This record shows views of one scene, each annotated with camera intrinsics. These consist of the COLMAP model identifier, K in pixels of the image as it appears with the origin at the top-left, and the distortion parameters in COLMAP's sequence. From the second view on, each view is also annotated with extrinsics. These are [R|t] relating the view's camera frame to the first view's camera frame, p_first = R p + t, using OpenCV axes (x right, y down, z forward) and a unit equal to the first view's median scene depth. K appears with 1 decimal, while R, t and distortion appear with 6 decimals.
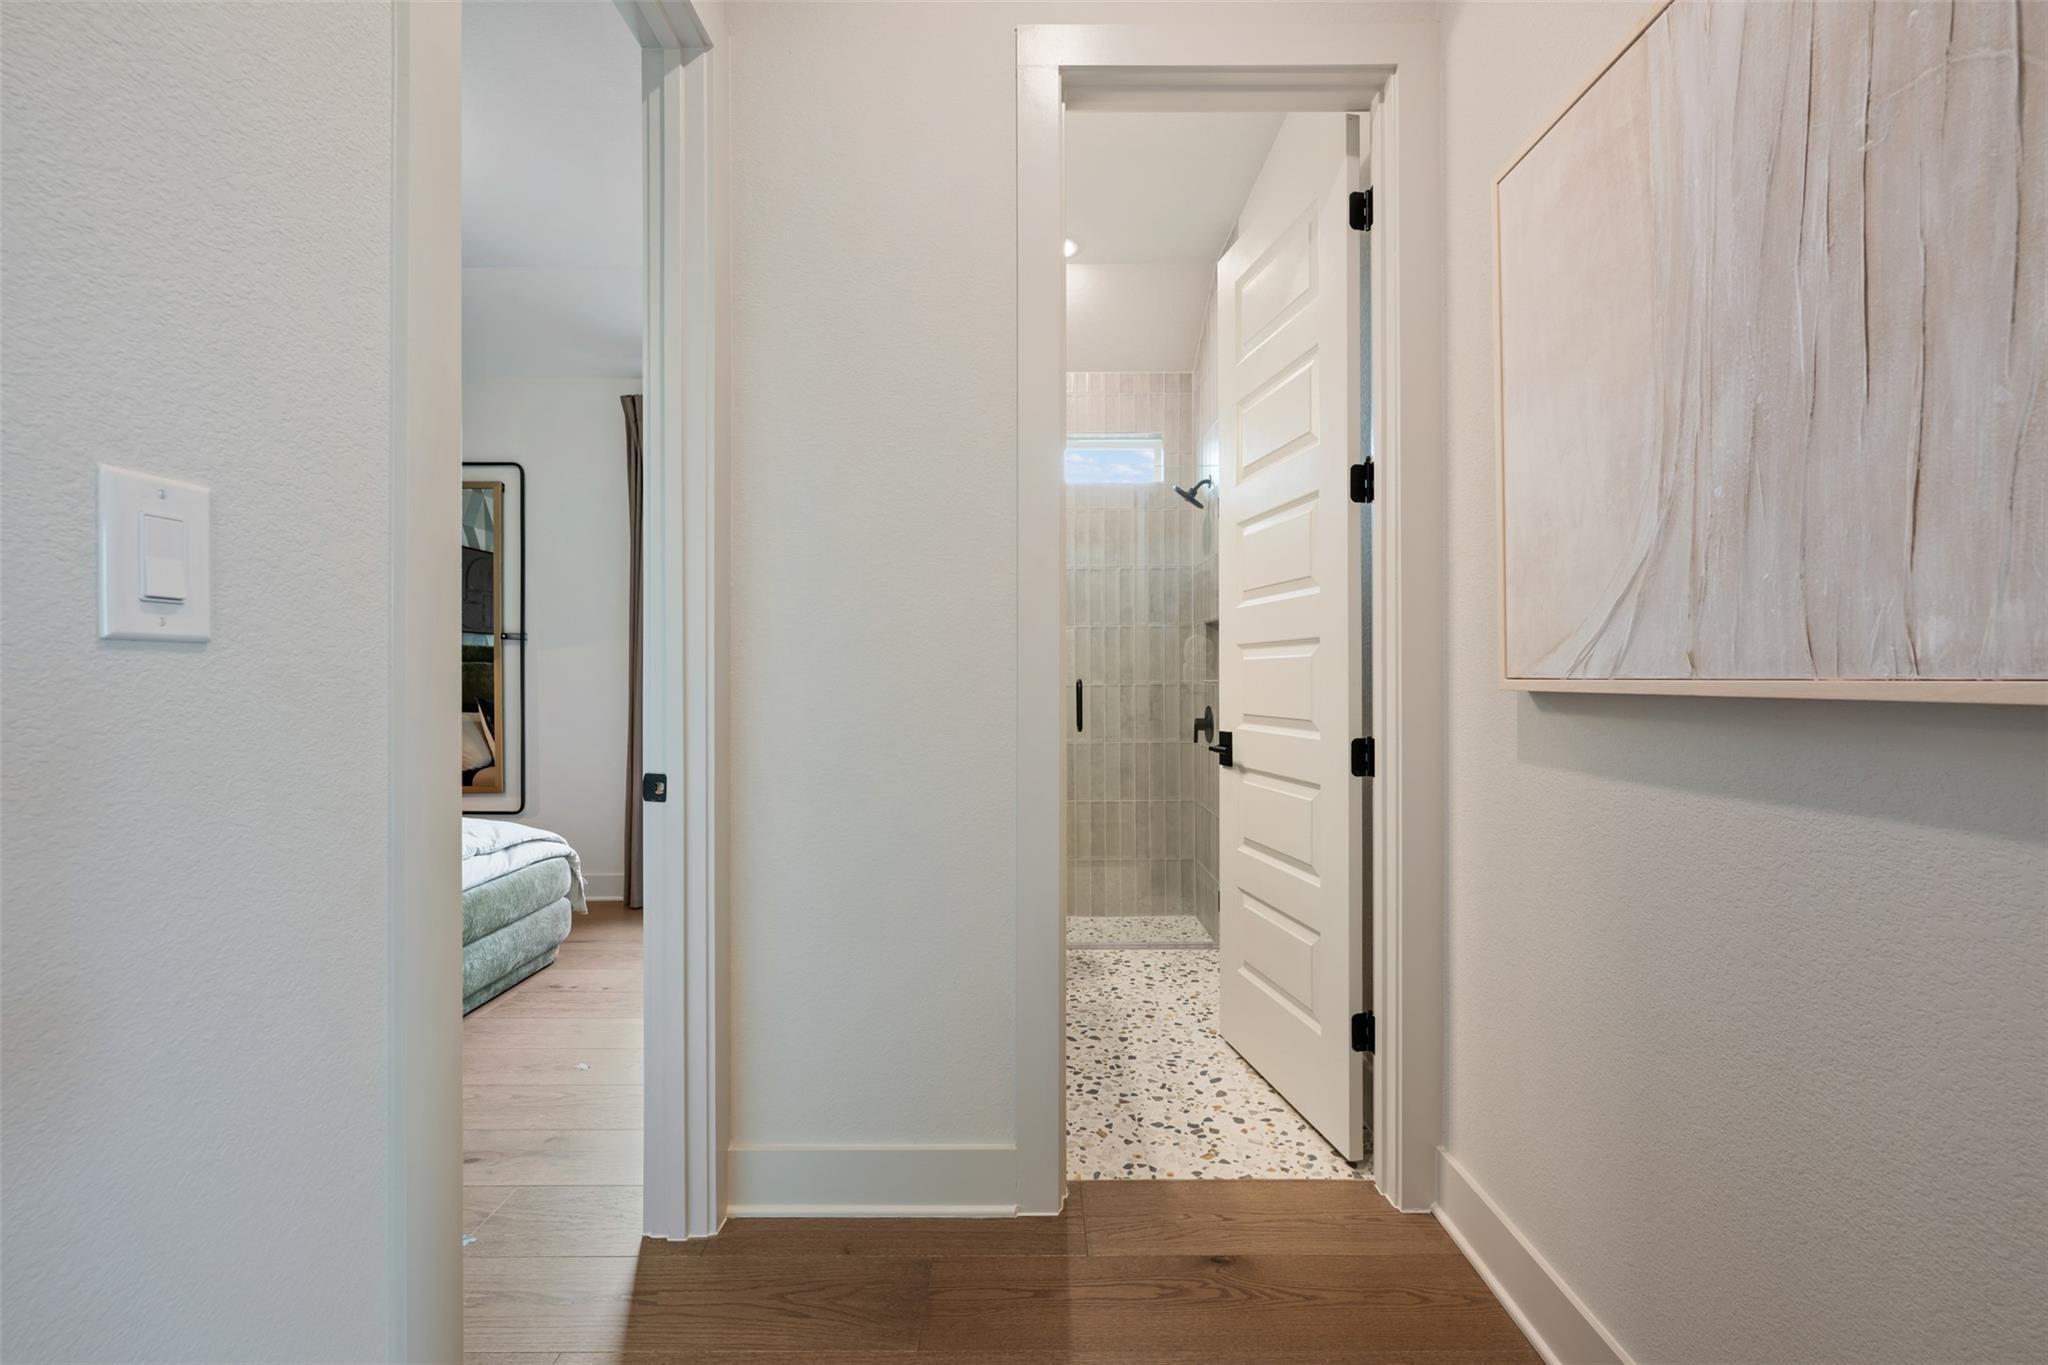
lens RADIAL K [[852.1, 0, 1027.7], [0, 852.1, 673.7], [0, 0, 1]] dist [0.000655, -0.000157]
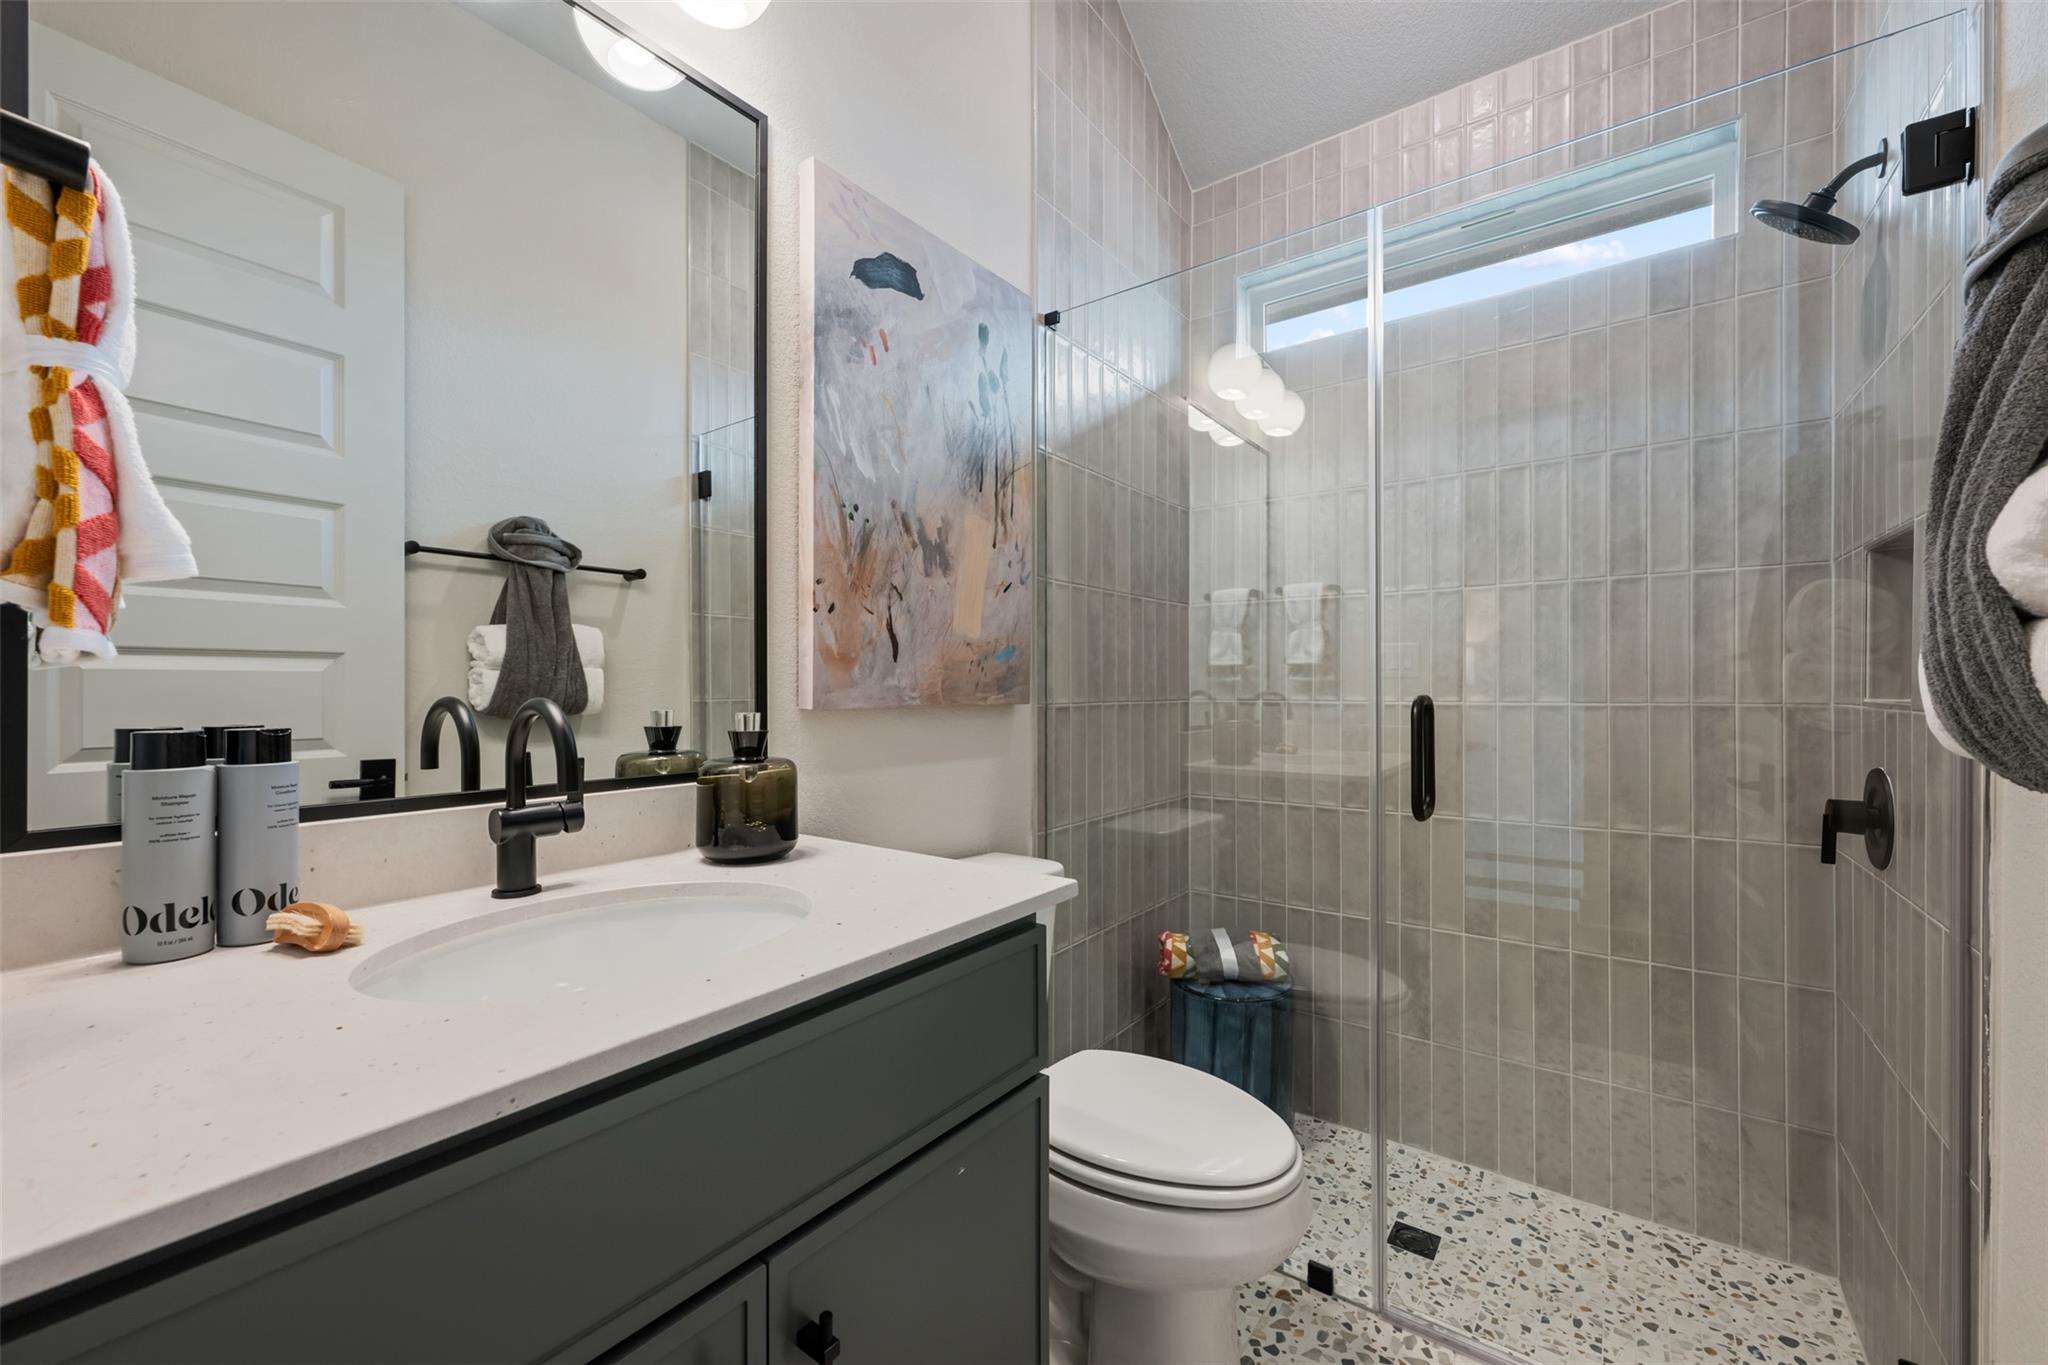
lens RADIAL K [[816.6, 0, 1017.8], [0, 816.6, 685.6], [0, 0, 1]] dist [0.002053, -0.000832]
pose [[0.807383, 0.004274, -0.590012, 0.110935], [-0.005744, 0.999983, -0.000616, 0.004113], [0.590000, 0.003887, 0.807394, 0.457068]]
